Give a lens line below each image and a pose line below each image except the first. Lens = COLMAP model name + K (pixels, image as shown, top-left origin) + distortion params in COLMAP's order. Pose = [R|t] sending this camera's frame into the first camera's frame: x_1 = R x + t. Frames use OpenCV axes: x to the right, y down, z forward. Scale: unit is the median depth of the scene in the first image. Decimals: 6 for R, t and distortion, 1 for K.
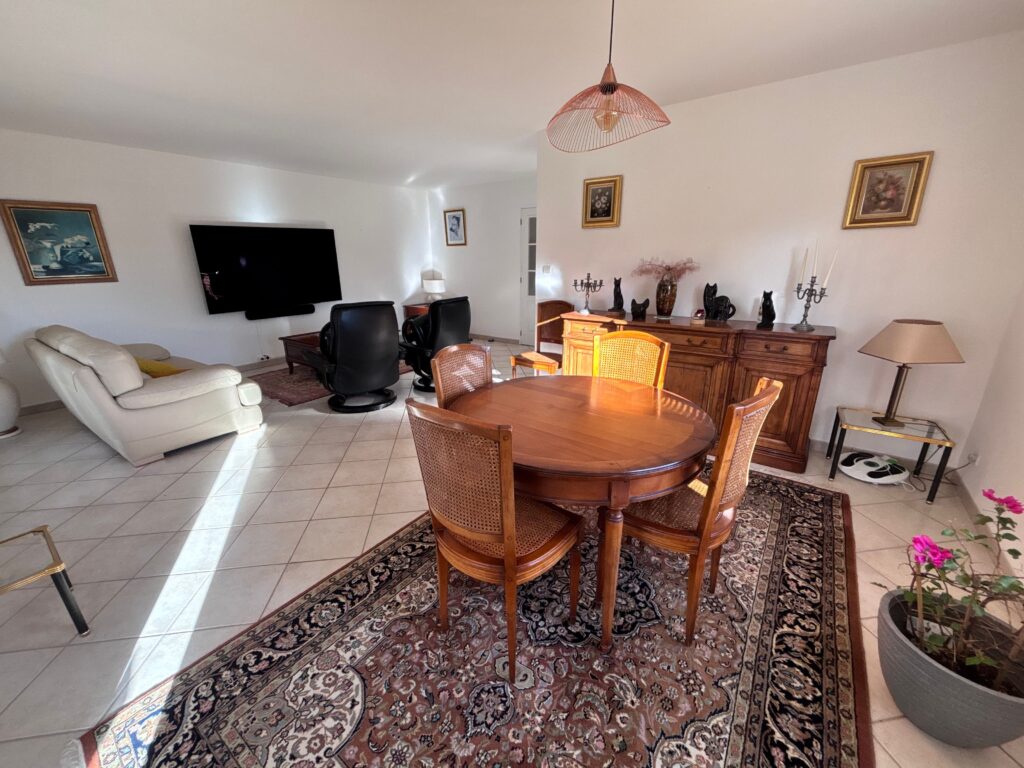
lens RADIAL K [[413.6, 0, 514.7], [0, 413.6, 388.1], [0, 0, 1]] dist [-0.002748, -0.000463]
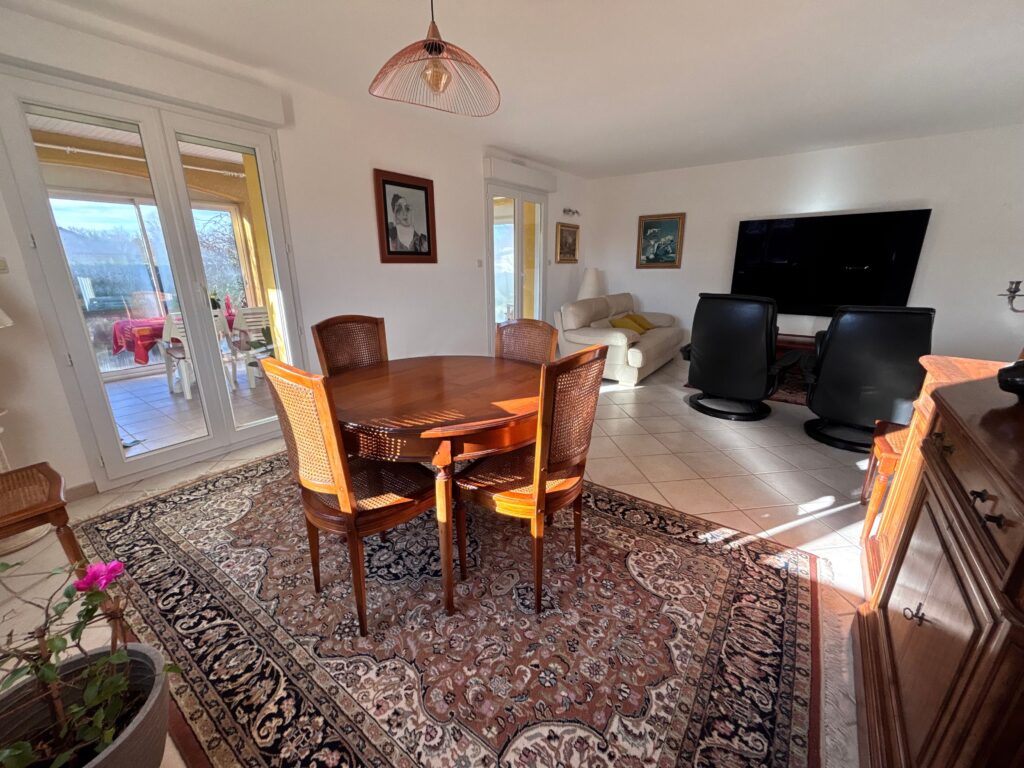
lens RADIAL K [[413.6, 0, 511.2], [0, 413.6, 388.7], [0, 0, 1]] dist [-0.002748, -0.000463]
pose [[-0.012690, 0.298727, -0.954254, 1.278766], [-0.298890, 0.909566, 0.288712, -0.321586], [0.954203, 0.288880, 0.077744, 1.233973]]
